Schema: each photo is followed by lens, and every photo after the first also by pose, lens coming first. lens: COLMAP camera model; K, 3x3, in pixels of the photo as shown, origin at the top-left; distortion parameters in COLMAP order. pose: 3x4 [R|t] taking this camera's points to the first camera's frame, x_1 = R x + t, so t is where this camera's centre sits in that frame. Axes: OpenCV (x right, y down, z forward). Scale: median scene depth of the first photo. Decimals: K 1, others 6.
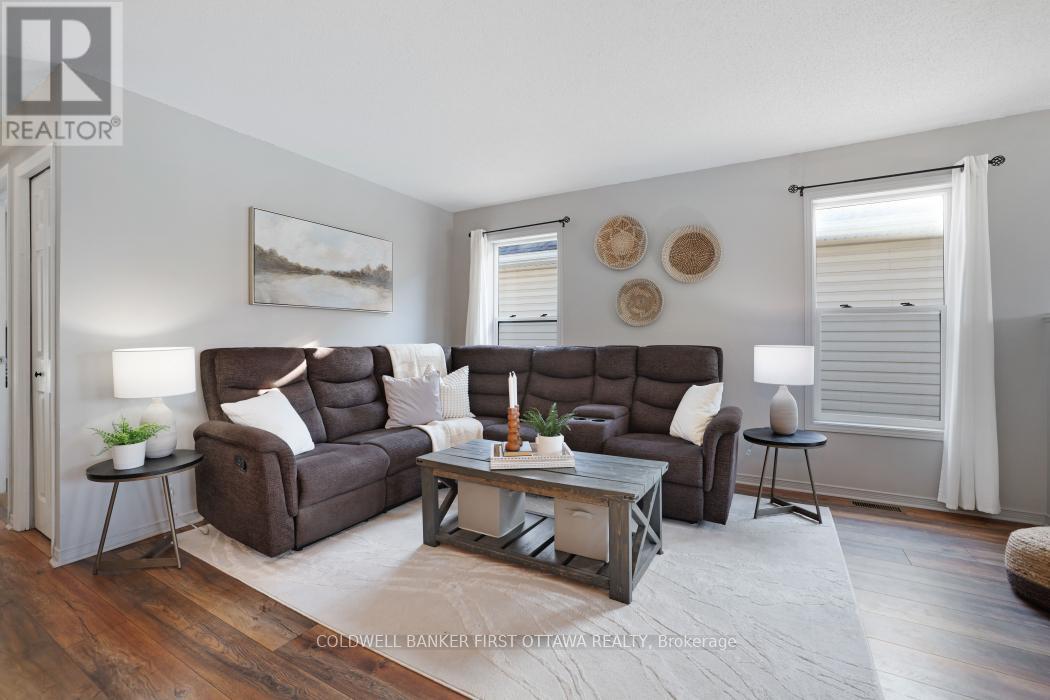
lens RADIAL K [[456.9, 0, 520.2], [0, 456.9, 342.4], [0, 0, 1]] dist [-0.037741, 0.012683]
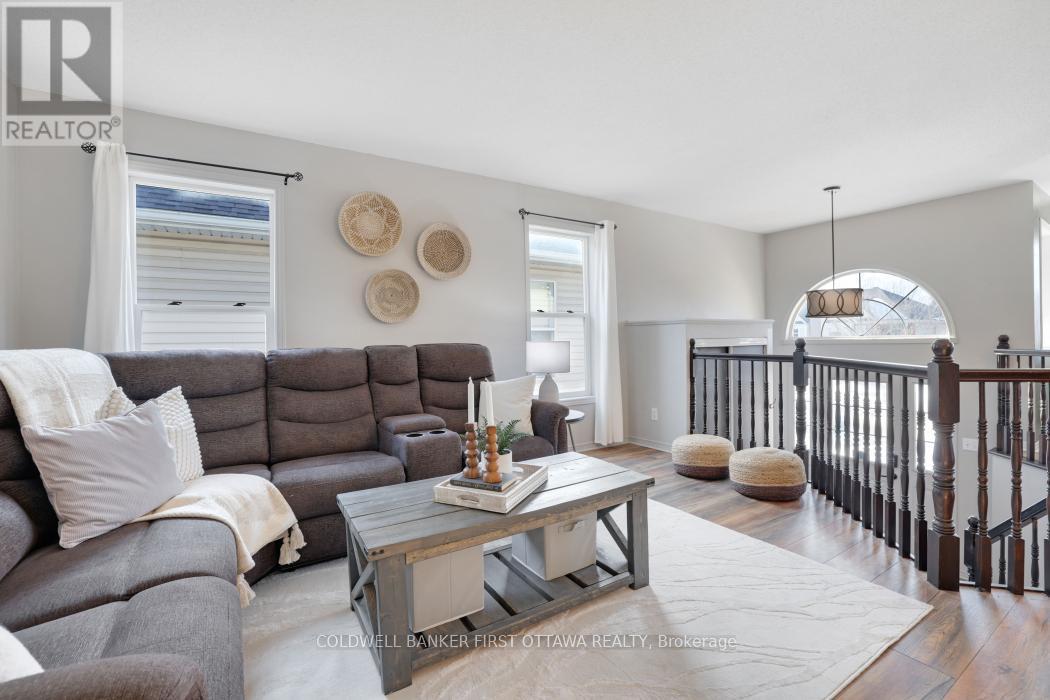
lens RADIAL K [[456.9, 0, 529.2], [0, 456.9, 335.9], [0, 0, 1]] dist [-0.037741, 0.012683]
pose [[0.463812, 0.001142, 0.885933, -0.526967], [0.020880, 0.999707, -0.012221, 0.006798], [-0.885688, 0.024167, 0.463652, 0.481102]]
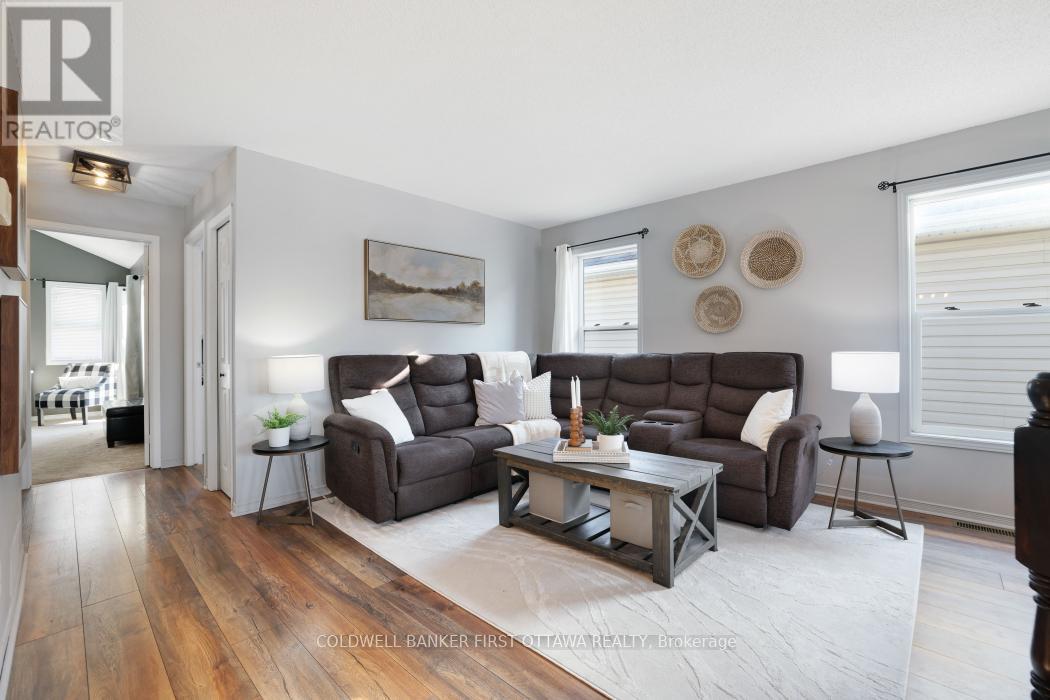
lens RADIAL K [[456.9, 0, 522.1], [0, 456.9, 348.3], [0, 0, 1]] dist [-0.037741, 0.012683]
pose [[0.972980, -0.005539, -0.230822, 0.095425], [0.004537, 0.999978, -0.004869, 0.000794], [0.230844, 0.003691, 0.972984, -0.096990]]
